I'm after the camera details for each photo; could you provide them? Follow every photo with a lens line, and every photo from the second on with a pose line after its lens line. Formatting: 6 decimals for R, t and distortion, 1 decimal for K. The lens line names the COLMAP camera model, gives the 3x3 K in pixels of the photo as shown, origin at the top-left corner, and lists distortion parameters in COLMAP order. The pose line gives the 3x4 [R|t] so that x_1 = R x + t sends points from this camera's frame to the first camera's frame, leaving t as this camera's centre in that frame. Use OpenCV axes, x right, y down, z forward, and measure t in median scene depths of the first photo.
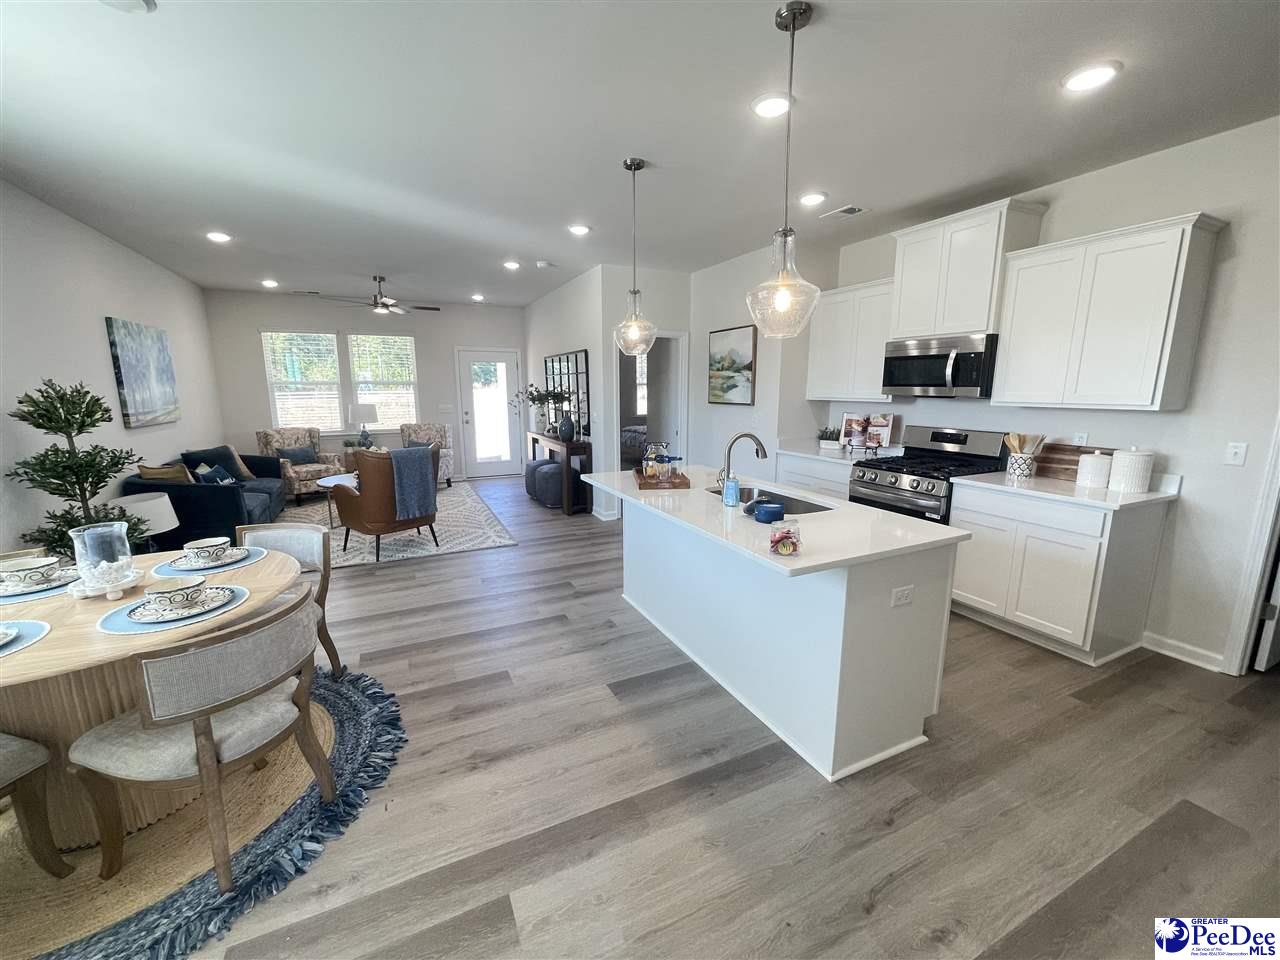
lens RADIAL K [[518.6, 0, 641.1], [0, 518.6, 485.0], [0, 0, 1]] dist [0.001851, 0.000520]
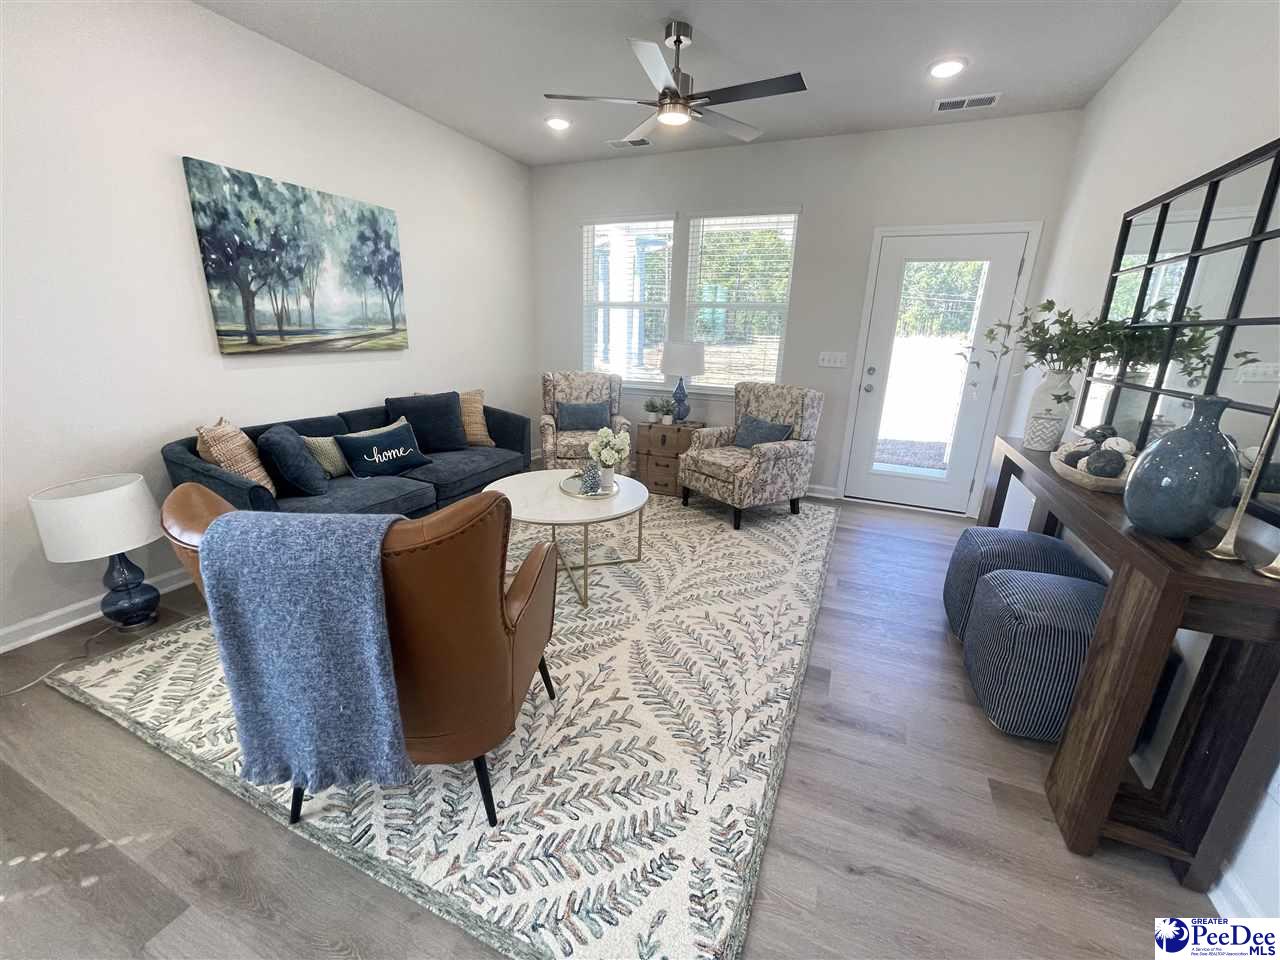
lens RADIAL K [[518.6, 0, 641.1], [0, 518.6, 485.0], [0, 0, 1]] dist [0.001851, 0.000520]
pose [[0.656775, 0.239945, -0.714893, -0.128704], [-0.171694, 0.970708, 0.168069, -0.100115], [0.734280, 0.012359, 0.678734, 0.643426]]
